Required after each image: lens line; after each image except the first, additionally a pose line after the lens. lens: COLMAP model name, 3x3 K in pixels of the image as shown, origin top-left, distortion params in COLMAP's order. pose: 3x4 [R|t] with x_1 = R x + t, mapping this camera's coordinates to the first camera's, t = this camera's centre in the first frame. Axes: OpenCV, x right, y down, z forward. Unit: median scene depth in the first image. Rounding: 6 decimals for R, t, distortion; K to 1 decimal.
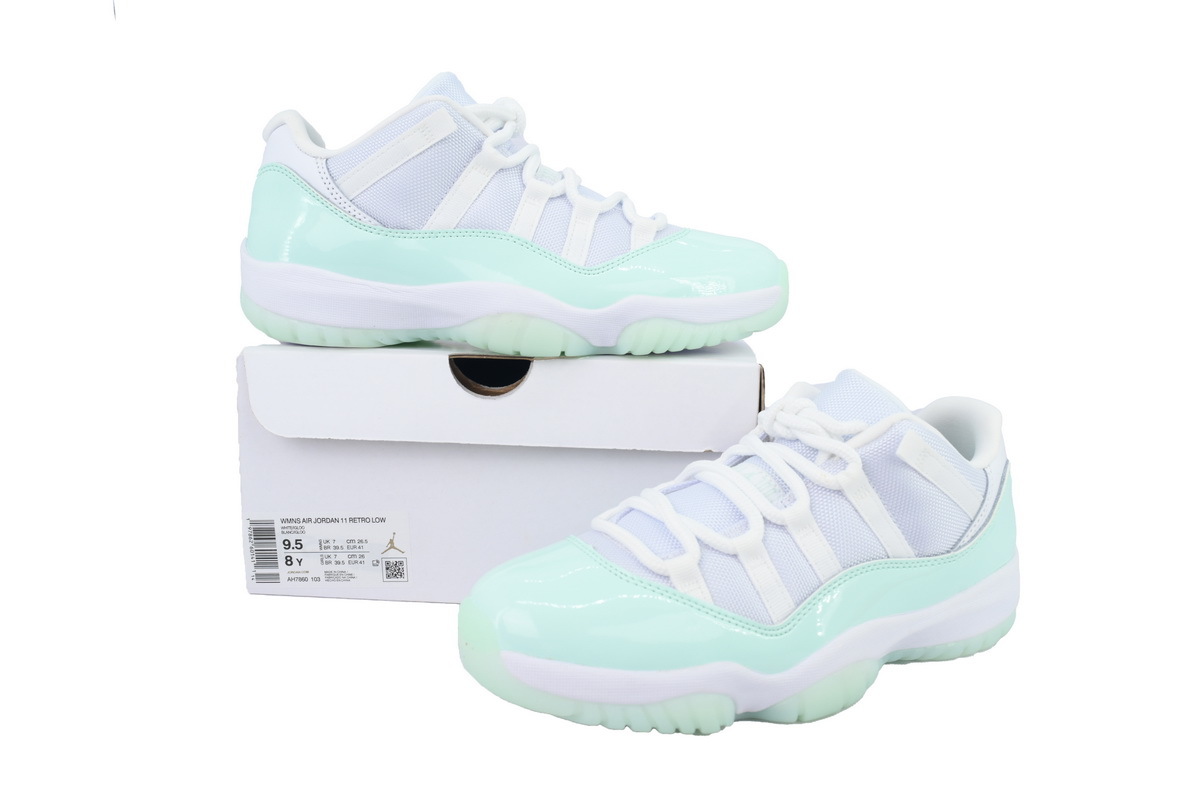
lens RADIAL K [[965.7, 0, 600.0], [0, 965.7, 400.0], [0, 0, 1]] dist [-0.002022, -0.000073]
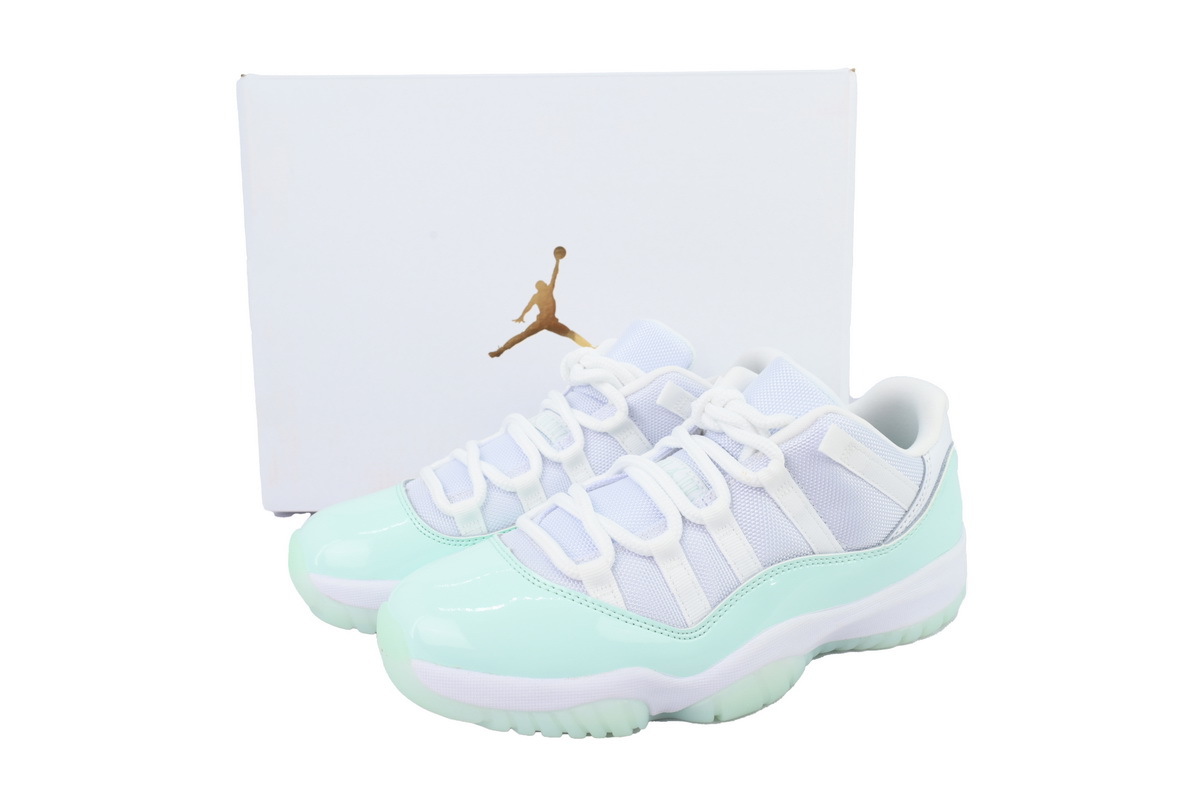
lens RADIAL K [[965.7, 0, 600.0], [0, 965.7, 400.0], [0, 0, 1]] dist [-0.002022, -0.000073]
pose [[0.998093, -0.023979, -0.056888, 0.142582], [0.028336, 0.996624, 0.077057, -0.075305], [0.054848, -0.078522, 0.995402, 0.021454]]
